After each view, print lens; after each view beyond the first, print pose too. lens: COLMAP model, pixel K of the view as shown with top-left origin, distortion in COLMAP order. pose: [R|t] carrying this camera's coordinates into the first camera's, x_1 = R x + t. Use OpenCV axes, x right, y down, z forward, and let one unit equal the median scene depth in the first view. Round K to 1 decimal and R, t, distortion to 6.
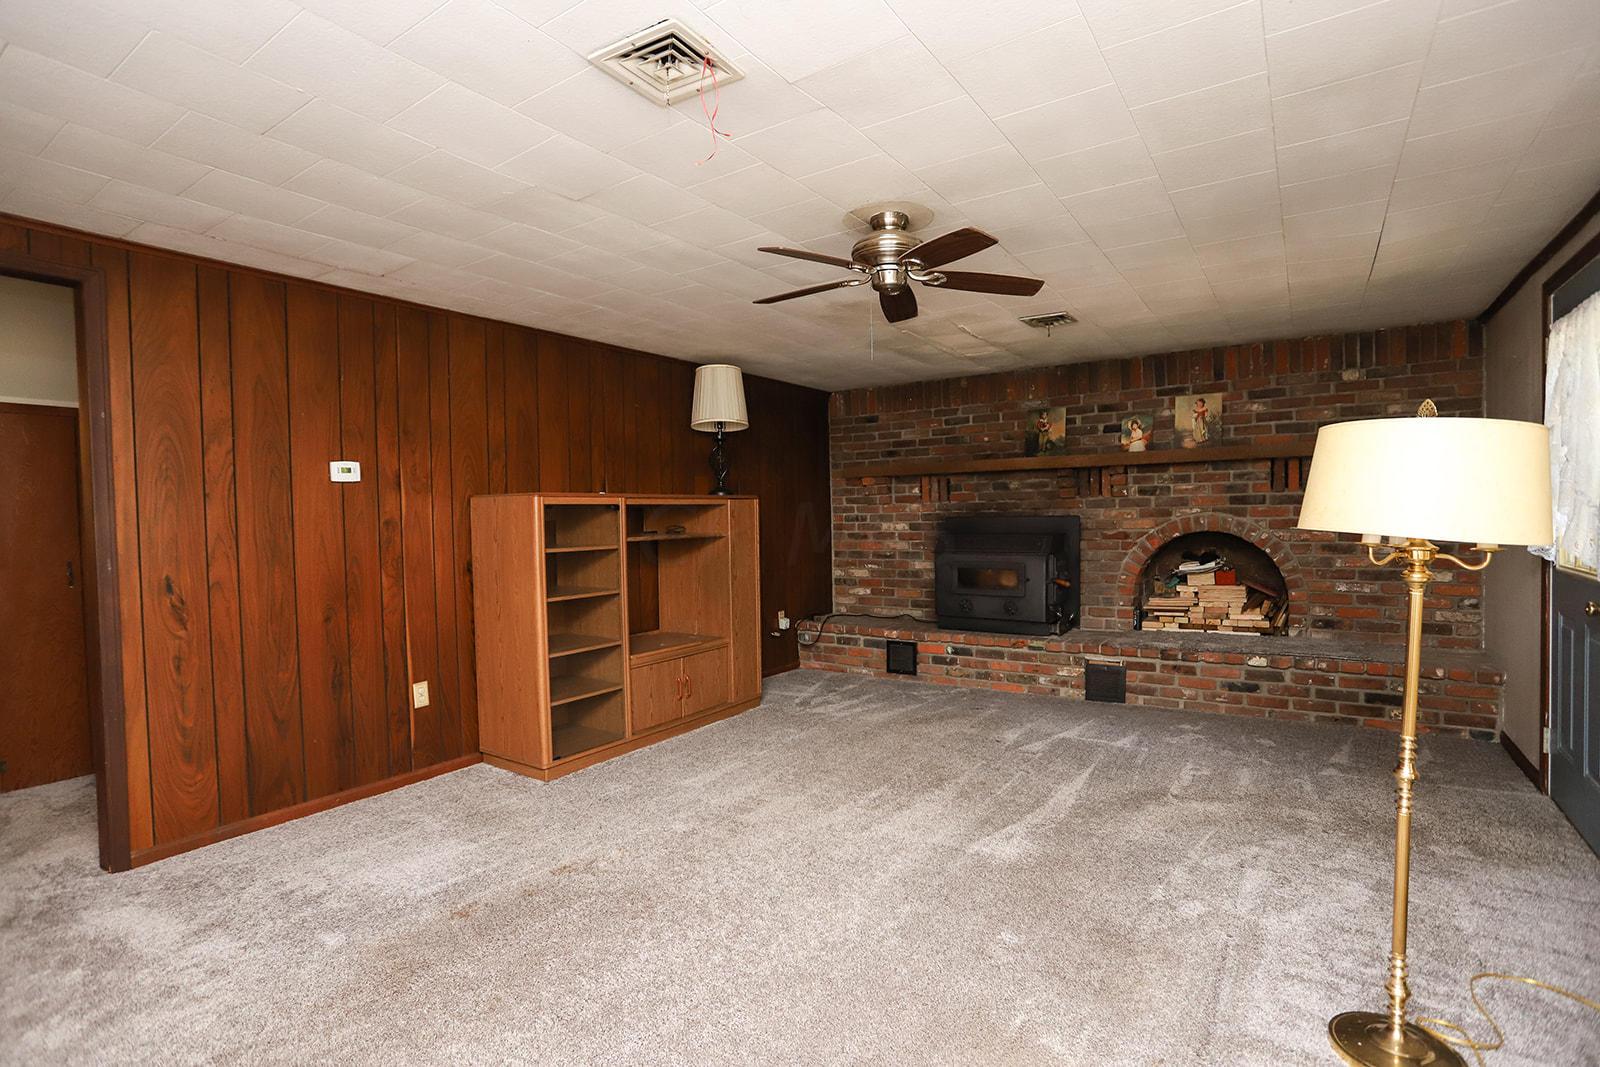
lens RADIAL K [[781.9, 0, 802.7], [0, 781.9, 534.7], [0, 0, 1]] dist [-0.051242, 0.023368]
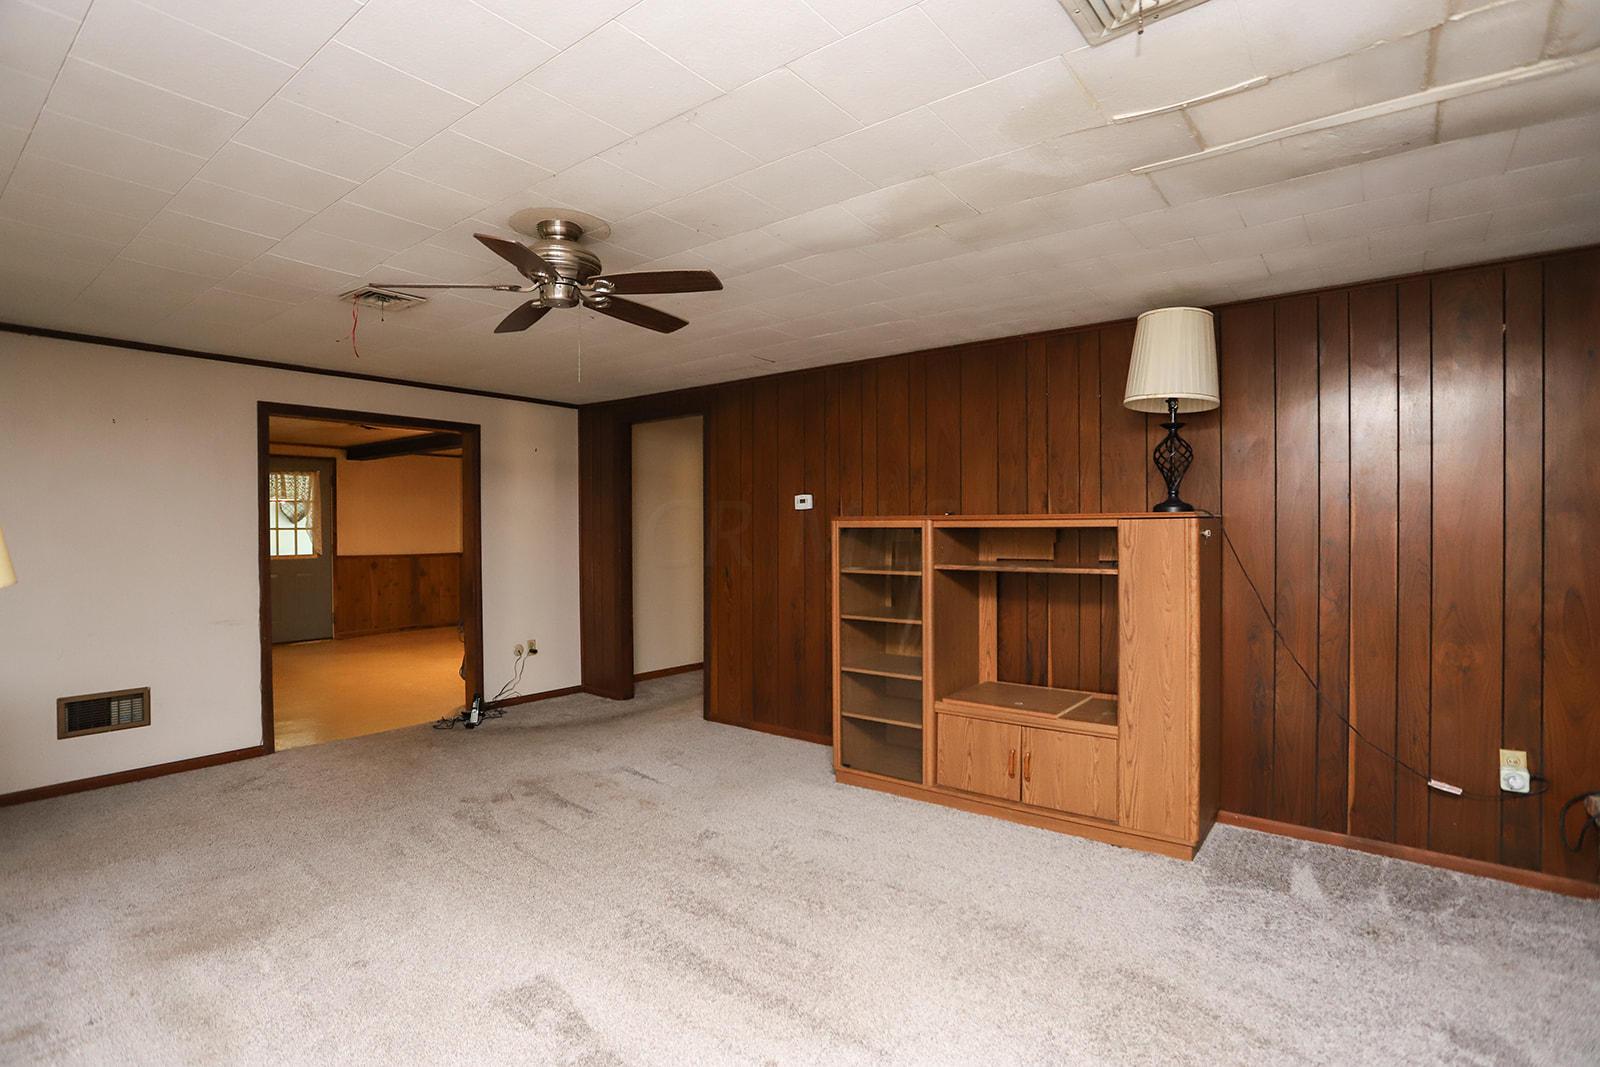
lens RADIAL K [[781.9, 0, 802.7], [0, 781.9, 534.7], [0, 0, 1]] dist [-0.051242, 0.023368]
pose [[-0.064119, 0.027342, -0.997568, 0.528857], [-0.022044, 0.999342, 0.028807, -0.041543], [0.997699, 0.023837, -0.063474, 0.709629]]
